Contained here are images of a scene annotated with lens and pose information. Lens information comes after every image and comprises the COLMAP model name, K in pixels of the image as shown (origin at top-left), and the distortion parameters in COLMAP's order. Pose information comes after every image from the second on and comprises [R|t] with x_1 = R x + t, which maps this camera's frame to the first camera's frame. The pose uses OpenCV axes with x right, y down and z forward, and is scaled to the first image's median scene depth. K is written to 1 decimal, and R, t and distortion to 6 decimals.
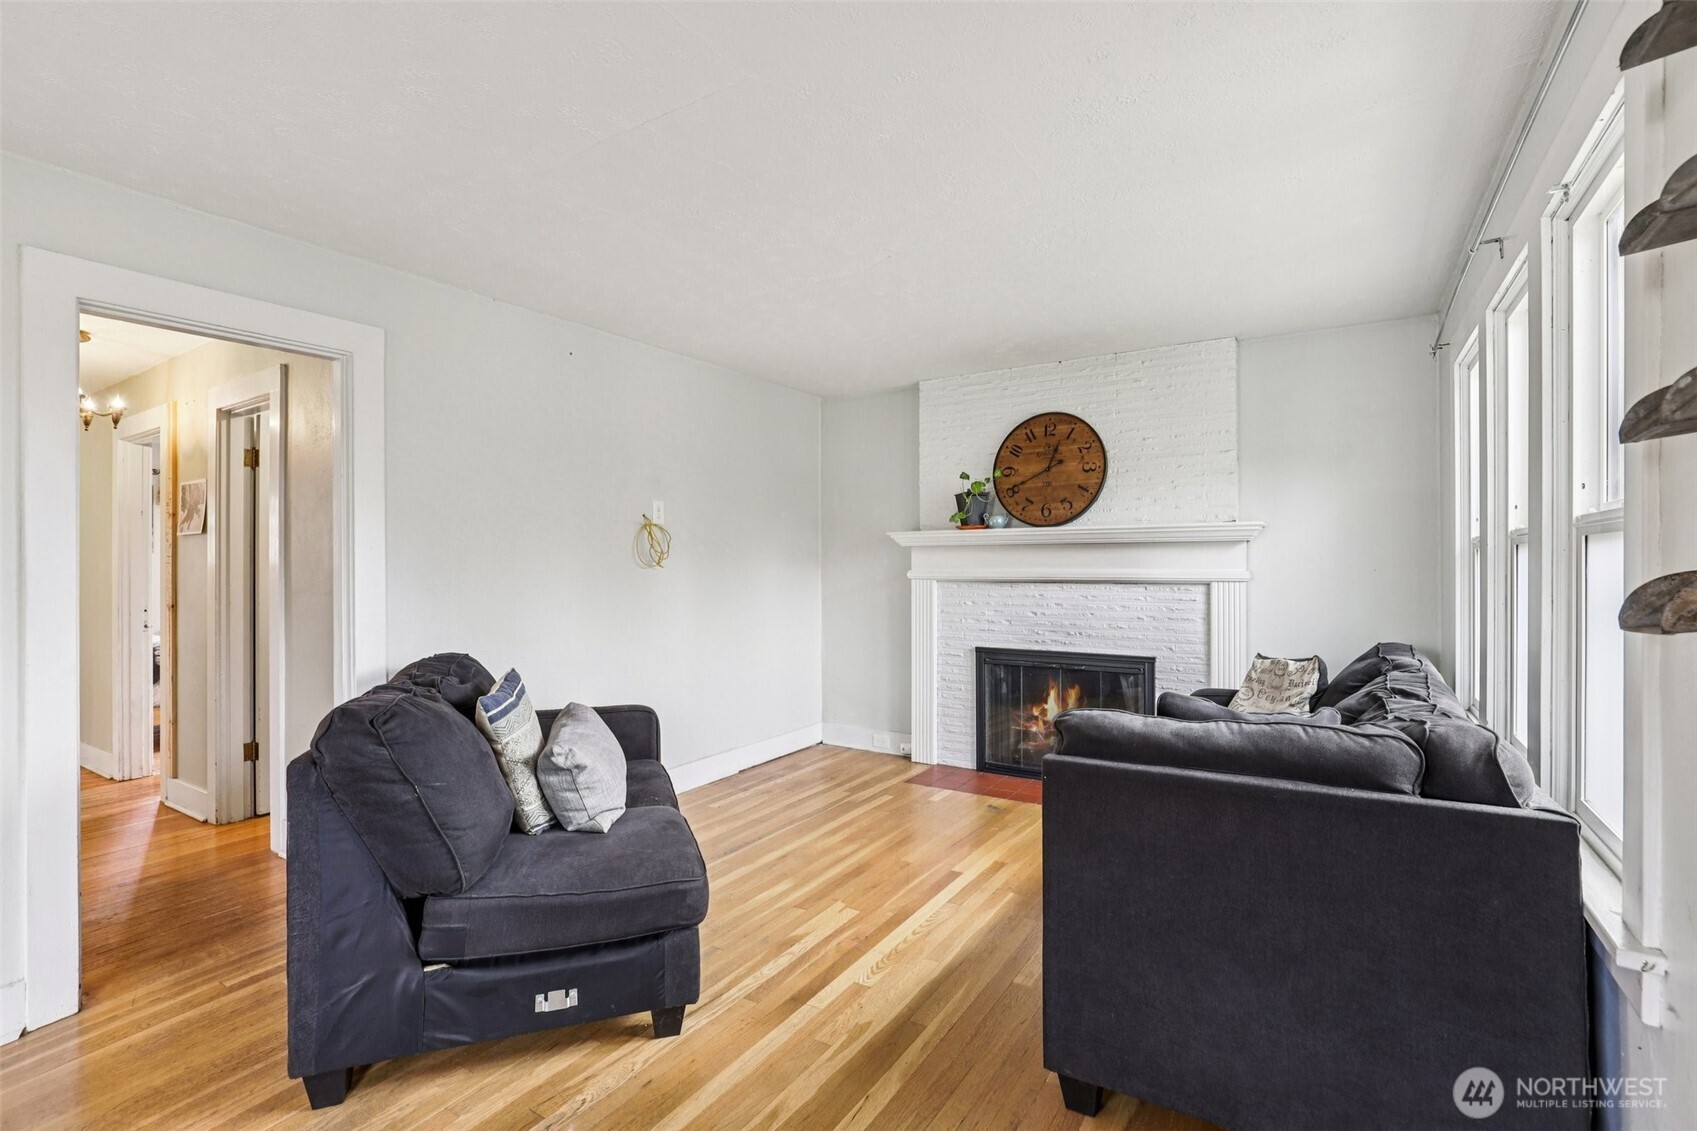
lens RADIAL K [[777.9, 0, 861.5], [0, 777.9, 556.7], [0, 0, 1]] dist [-0.026512, 0.002706]
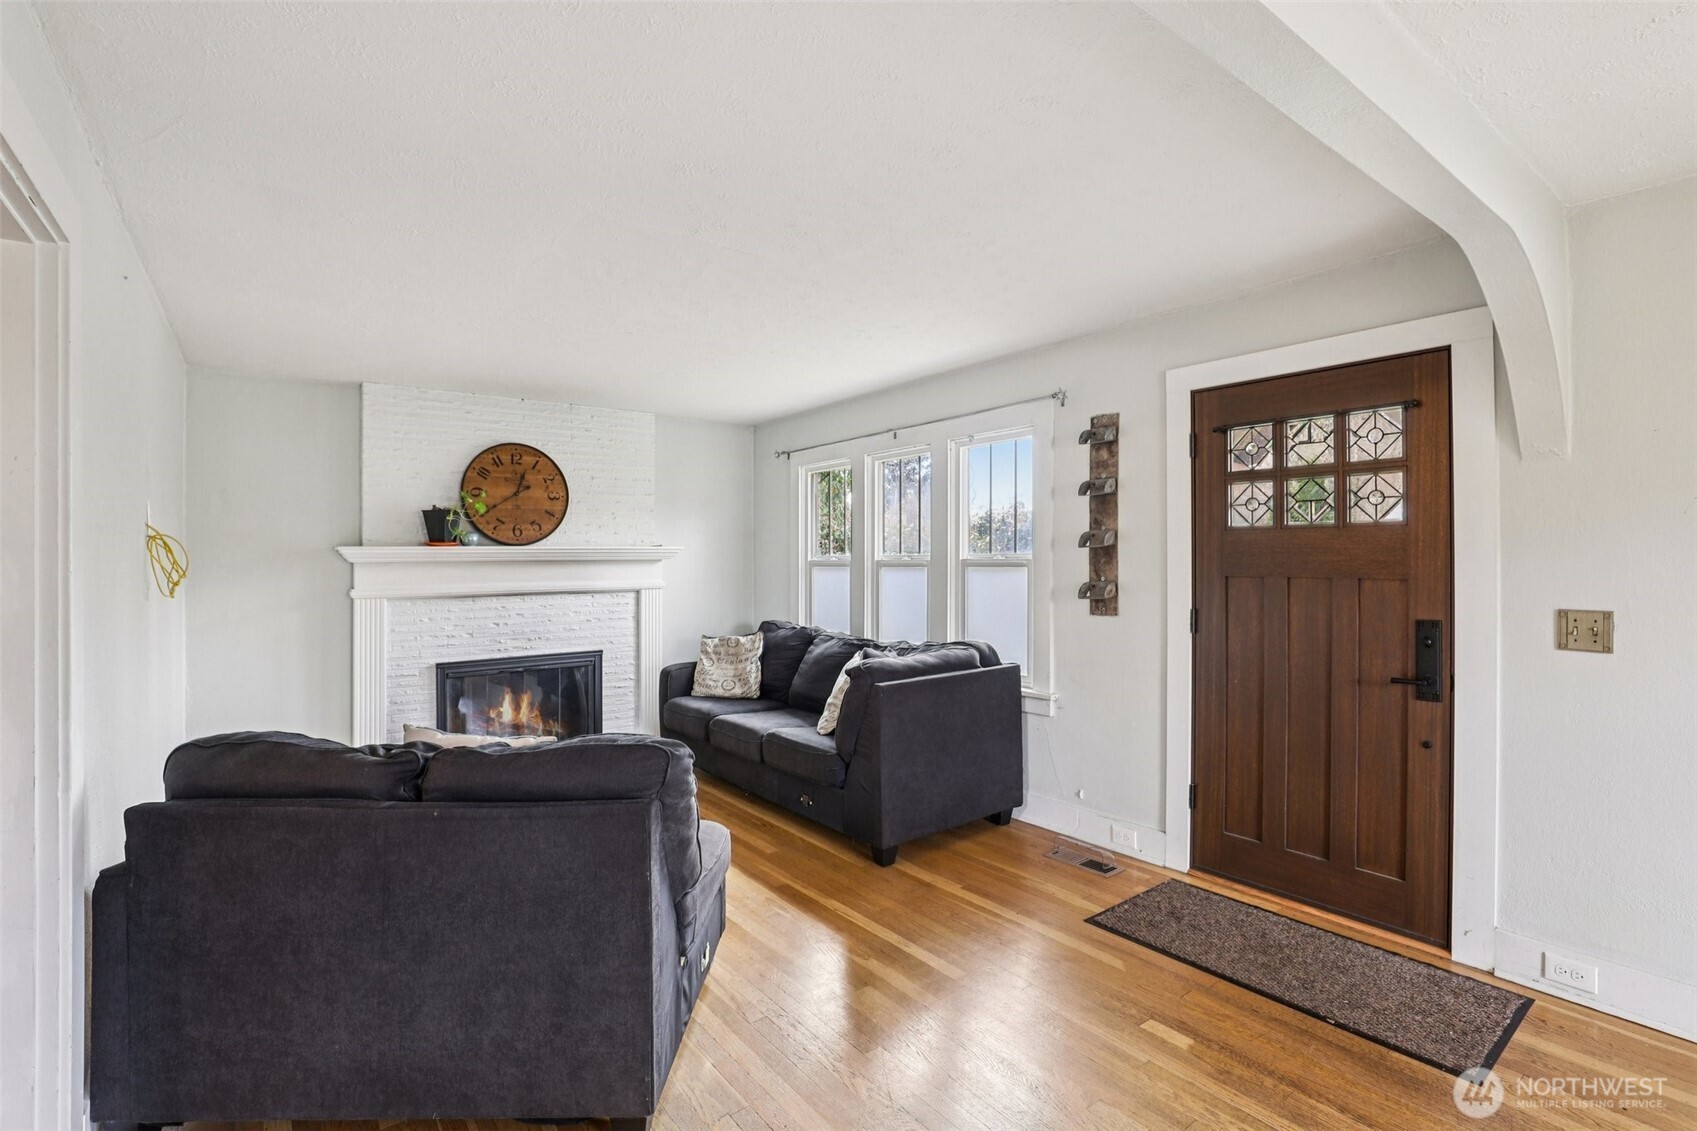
lens RADIAL K [[777.9, 0, 843.8], [0, 777.9, 558.7], [0, 0, 1]] dist [-0.026512, 0.002706]
pose [[0.353508, -0.000114, 0.935431, -0.644894], [-0.000484, 1.000000, 0.000305, -0.020286], [-0.935431, -0.000561, 0.353508, 0.168251]]
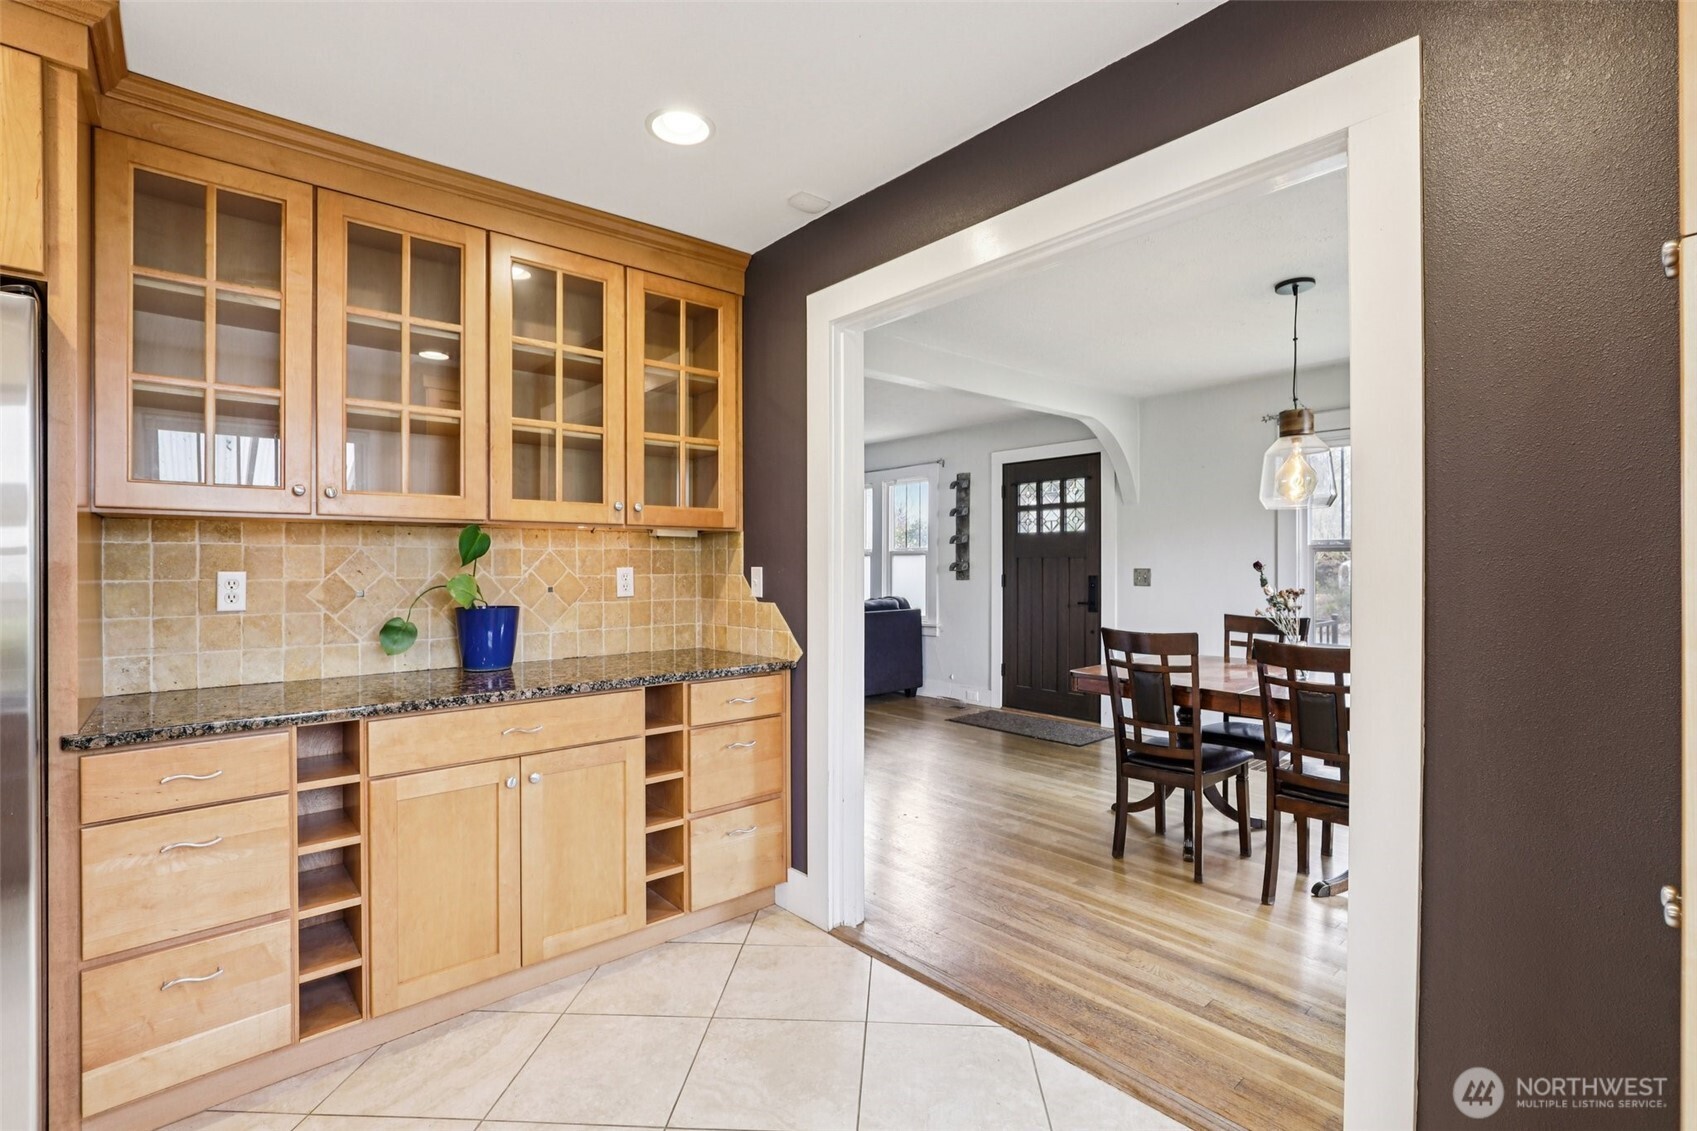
lens RADIAL K [[777.9, 0, 850.0], [0, 777.9, 558.1], [0, 0, 1]] dist [-0.026512, 0.002706]
pose [[0.284852, 0.007623, 0.958541, -1.349749], [-0.000831, 0.999970, -0.007706, 0.009290], [-0.958571, 0.001398, 0.284849, -0.030439]]
